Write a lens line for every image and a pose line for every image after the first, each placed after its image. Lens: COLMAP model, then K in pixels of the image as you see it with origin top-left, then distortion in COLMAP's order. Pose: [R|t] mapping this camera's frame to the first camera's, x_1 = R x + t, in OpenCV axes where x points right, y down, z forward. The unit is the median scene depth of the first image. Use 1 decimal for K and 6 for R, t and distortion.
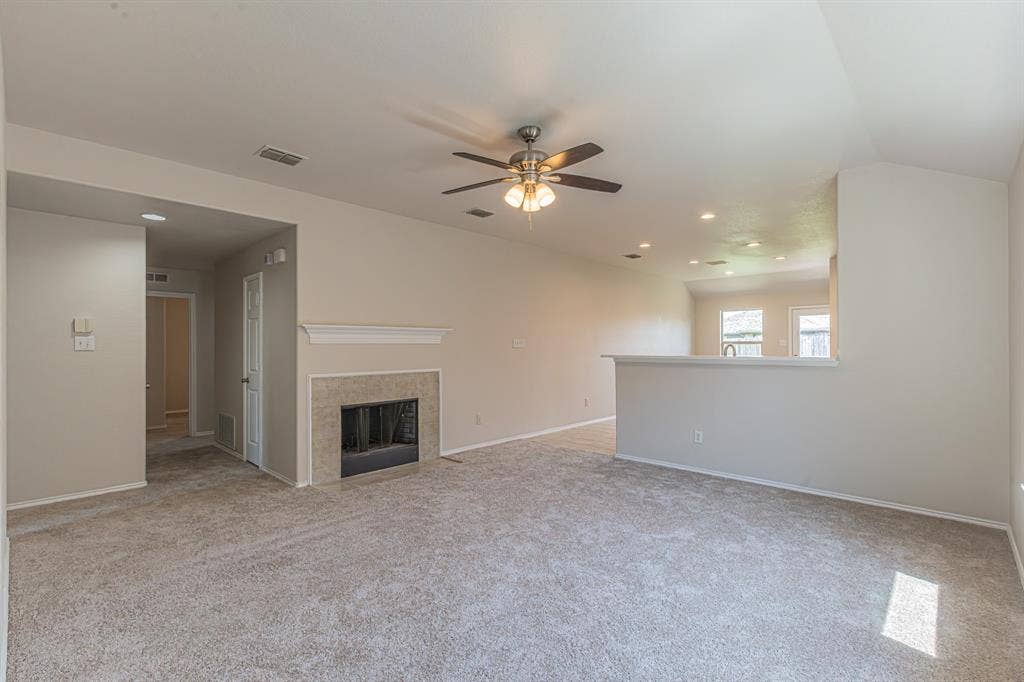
lens RADIAL K [[466.4, 0, 515.4], [0, 466.4, 342.3], [0, 0, 1]] dist [-0.008170, 0.001538]
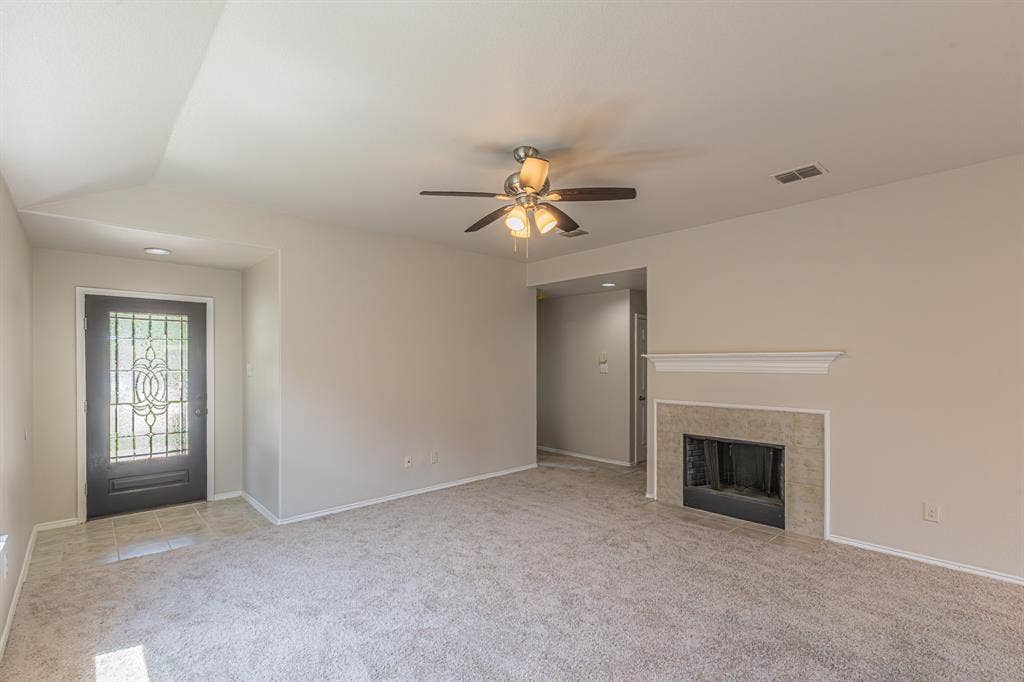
lens RADIAL K [[466.4, 0, 508.5], [0, 466.4, 363.9], [0, 0, 1]] dist [-0.008170, 0.001538]
pose [[-0.078352, 0.006628, -0.996904, 0.648123], [0.008286, 0.999948, 0.005998, -0.022766], [0.996891, -0.007790, -0.078402, 0.698302]]
